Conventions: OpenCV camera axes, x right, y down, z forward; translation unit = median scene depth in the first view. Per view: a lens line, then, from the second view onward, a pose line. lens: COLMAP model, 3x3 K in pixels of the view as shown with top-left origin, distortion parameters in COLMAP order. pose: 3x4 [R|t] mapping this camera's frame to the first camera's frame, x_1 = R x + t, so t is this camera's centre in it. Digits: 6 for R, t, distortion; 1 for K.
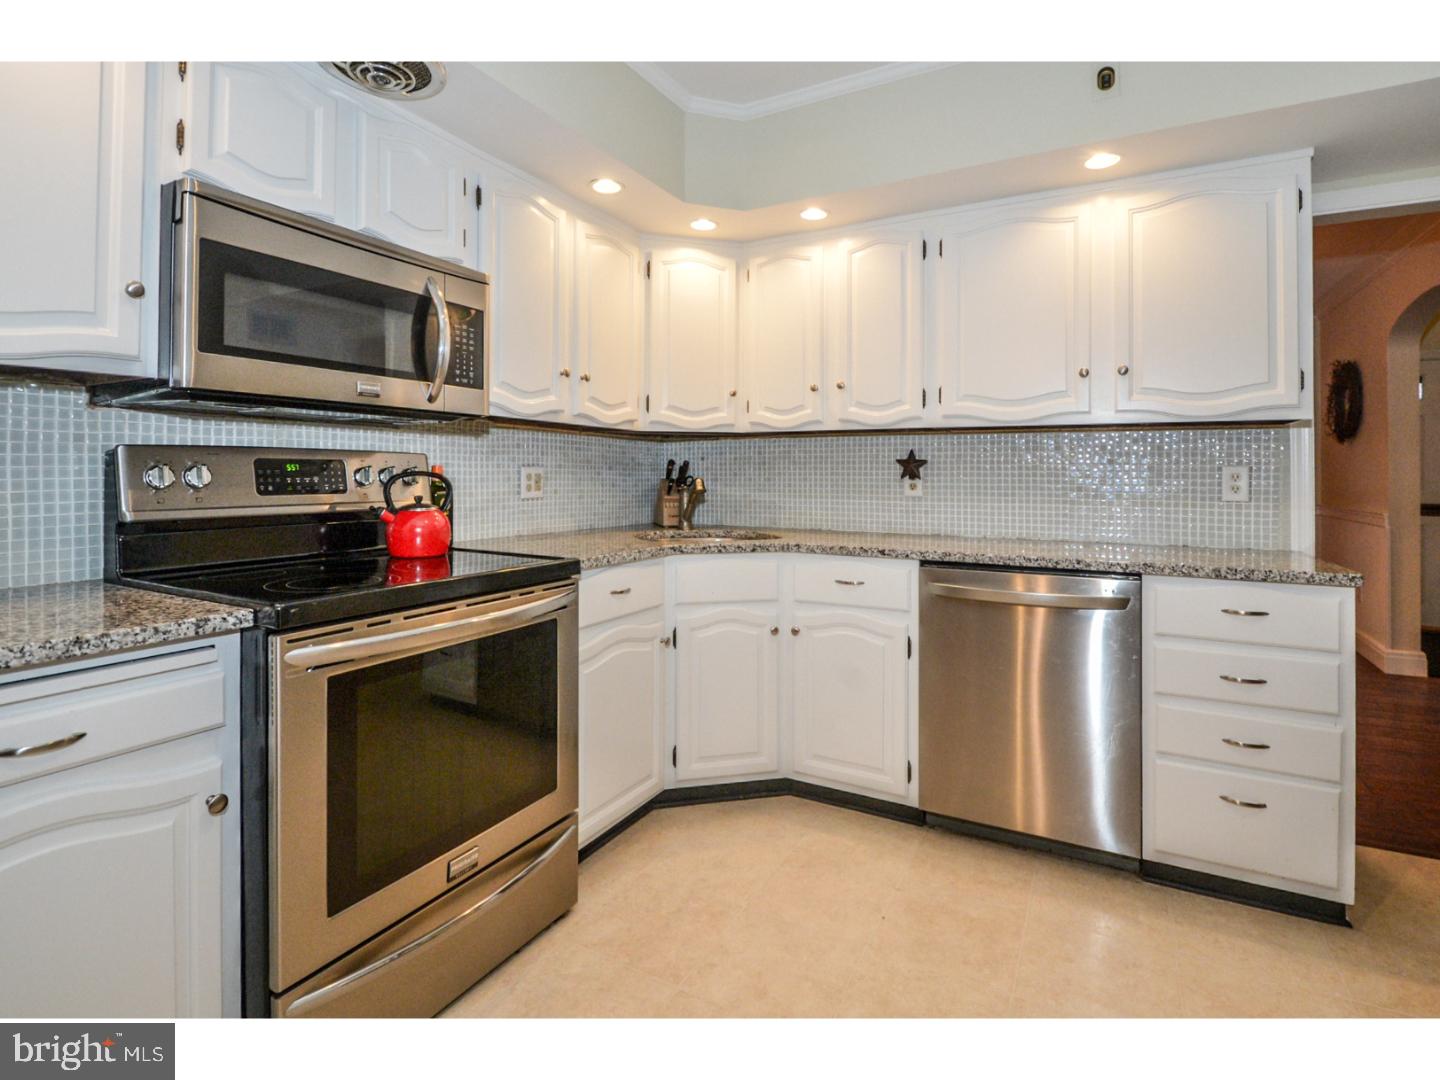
lens RADIAL K [[727.3, 0, 720.0], [0, 727.3, 540.0], [0, 0, 1]] dist [0.002461, 0.000334]
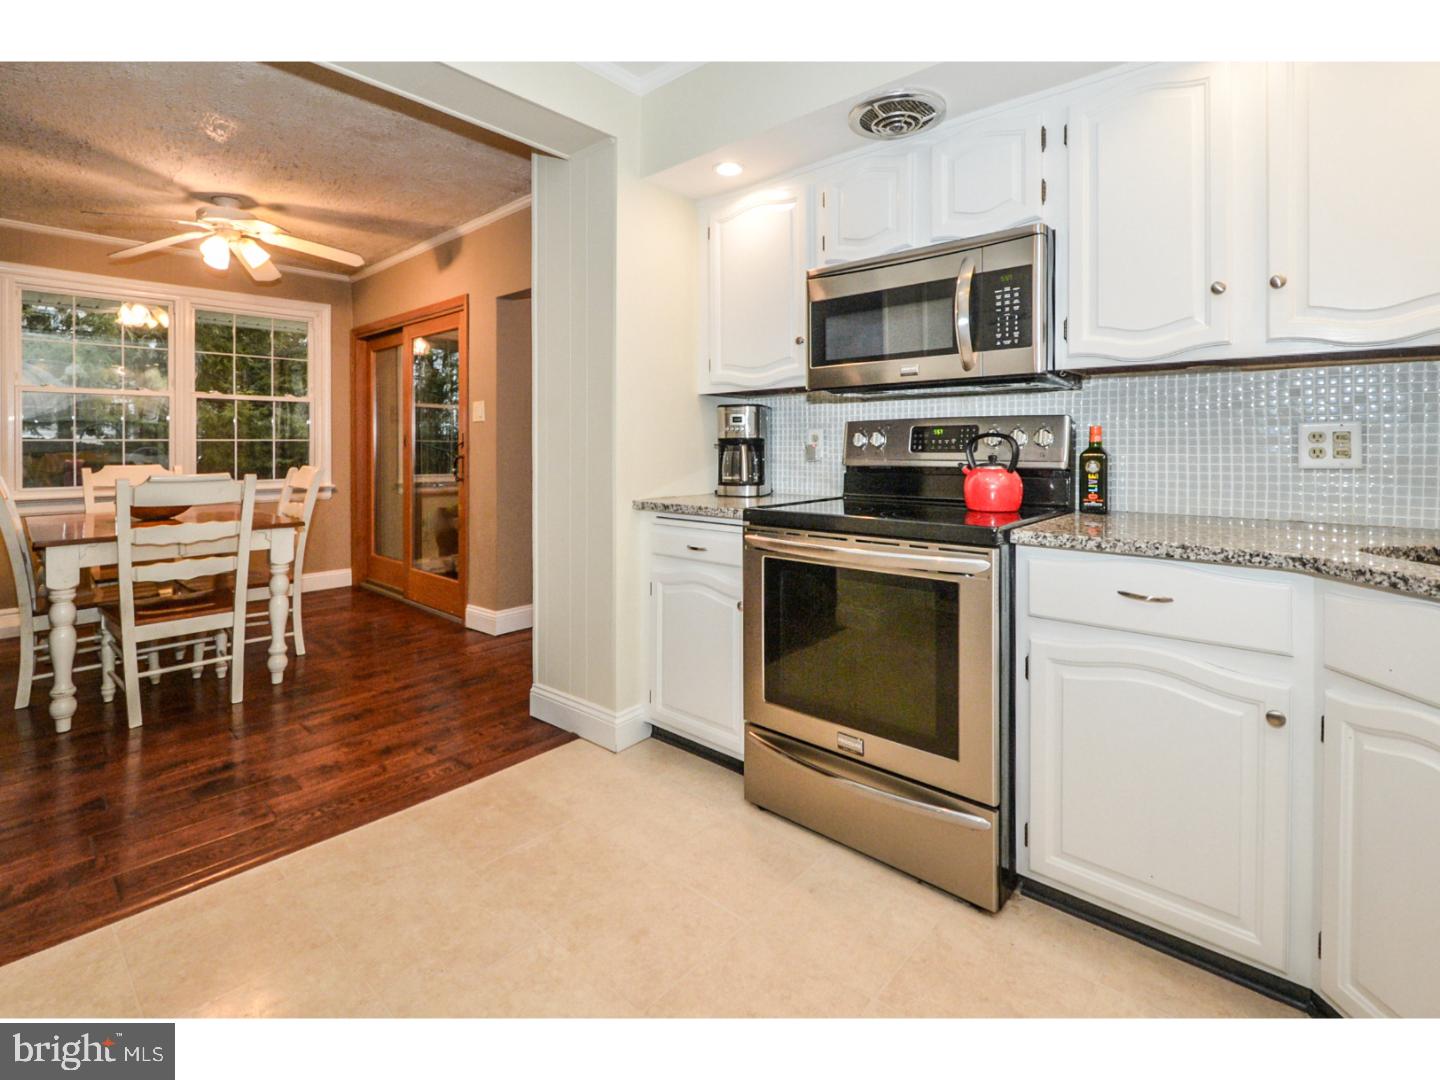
lens RADIAL K [[672.8, 0, 716.2], [0, 672.8, 521.5], [0, 0, 1]] dist [-0.003367, -0.000706]
pose [[-0.244494, 0.107558, -0.963667, 0.680970], [-0.083148, 0.987843, 0.131352, -0.061554], [0.966079, 0.112242, -0.232578, 0.856082]]
